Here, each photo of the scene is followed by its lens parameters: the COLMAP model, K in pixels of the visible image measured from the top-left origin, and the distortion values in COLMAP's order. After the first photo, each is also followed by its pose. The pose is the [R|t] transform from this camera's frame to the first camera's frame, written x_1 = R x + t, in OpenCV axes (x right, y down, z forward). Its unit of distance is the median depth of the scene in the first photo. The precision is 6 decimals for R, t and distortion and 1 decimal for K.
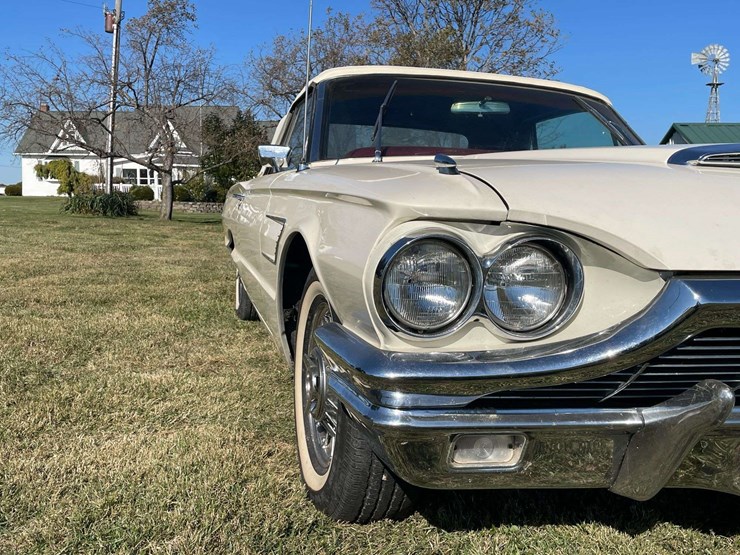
lens RADIAL K [[699.9, 0, 379.7], [0, 699.9, 277.2], [0, 0, 1]] dist [-0.015306, -0.010277]
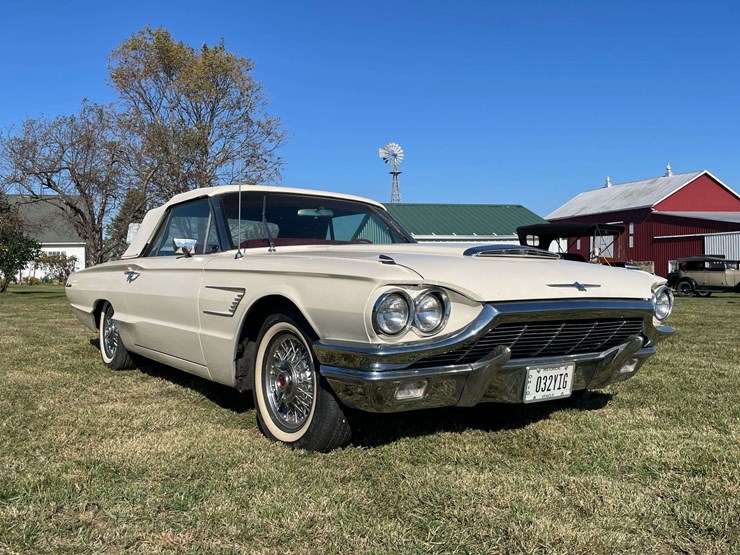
lens RADIAL K [[673.7, 0, 370.0], [0, 673.7, 277.5], [0, 0, 1]] dist [-0.006415, -0.009924]
pose [[0.908711, -0.031549, 0.416232, -0.470024], [0.068576, 0.994875, -0.074307, 0.027416], [-0.411754, 0.096067, 0.906217, -0.501481]]
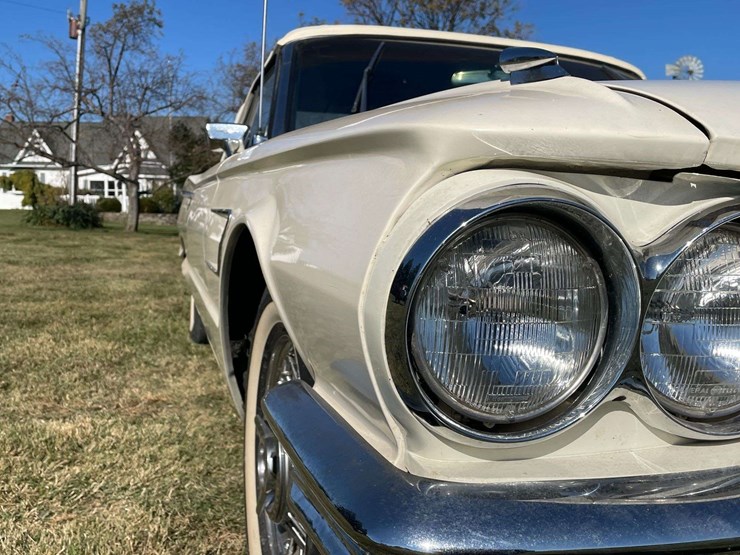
lens RADIAL K [[673.7, 0, 370.0], [0, 673.7, 277.5], [0, 0, 1]] dist [-0.006415, -0.009924]
pose [[0.999657, -0.004998, 0.025720, -0.014763], [0.005472, 0.999816, -0.018382, -0.003929], [-0.025623, 0.018516, 0.999500, 0.305041]]
